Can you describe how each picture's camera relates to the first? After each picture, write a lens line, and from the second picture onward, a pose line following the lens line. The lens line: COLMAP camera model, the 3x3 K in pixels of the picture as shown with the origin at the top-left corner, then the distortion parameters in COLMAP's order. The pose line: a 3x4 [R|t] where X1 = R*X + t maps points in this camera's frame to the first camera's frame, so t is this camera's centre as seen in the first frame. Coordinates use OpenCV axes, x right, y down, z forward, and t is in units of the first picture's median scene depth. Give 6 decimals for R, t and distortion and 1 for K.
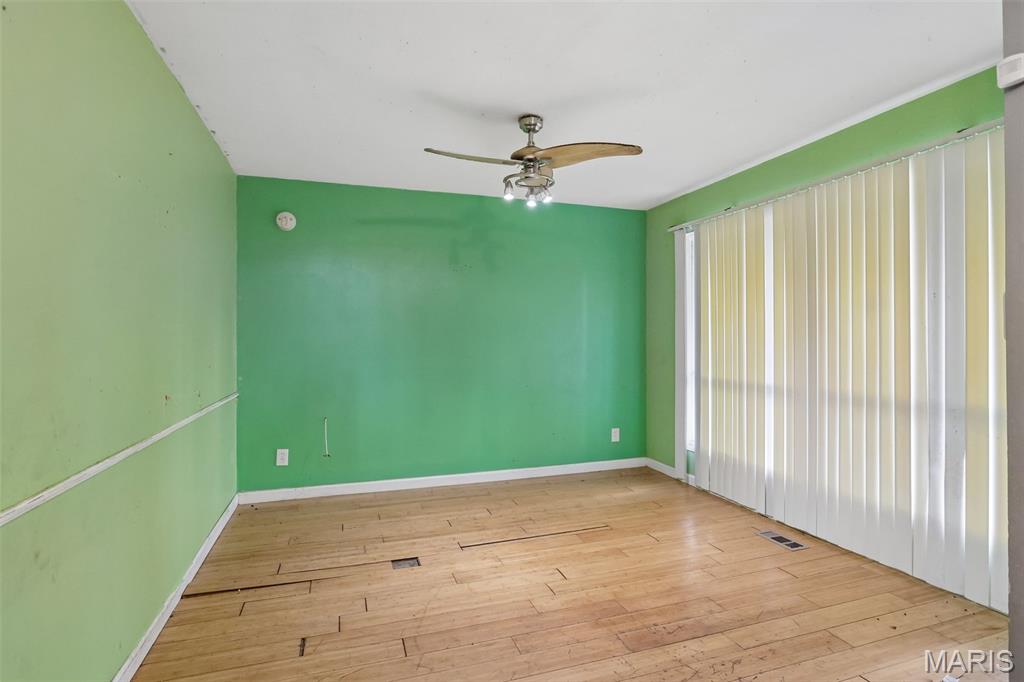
lens RADIAL K [[507.7, 0, 509.9], [0, 507.7, 338.3], [0, 0, 1]] dist [-0.007024, 0.001254]
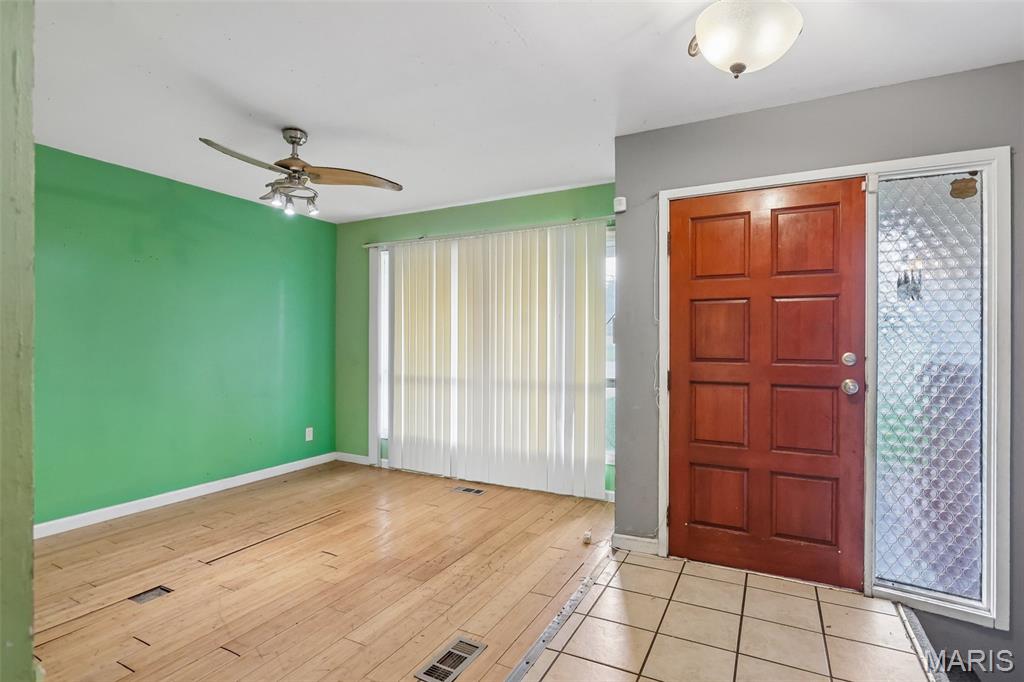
lens RADIAL K [[513.0, 0, 509.6], [0, 513.0, 342.2], [0, 0, 1]] dist [0.000424, 0.001455]
pose [[0.719023, 0.006811, 0.694953, -0.354186], [-0.006350, 0.999975, -0.003231, 0.003244], [-0.694958, -0.002089, 0.719048, -0.069876]]
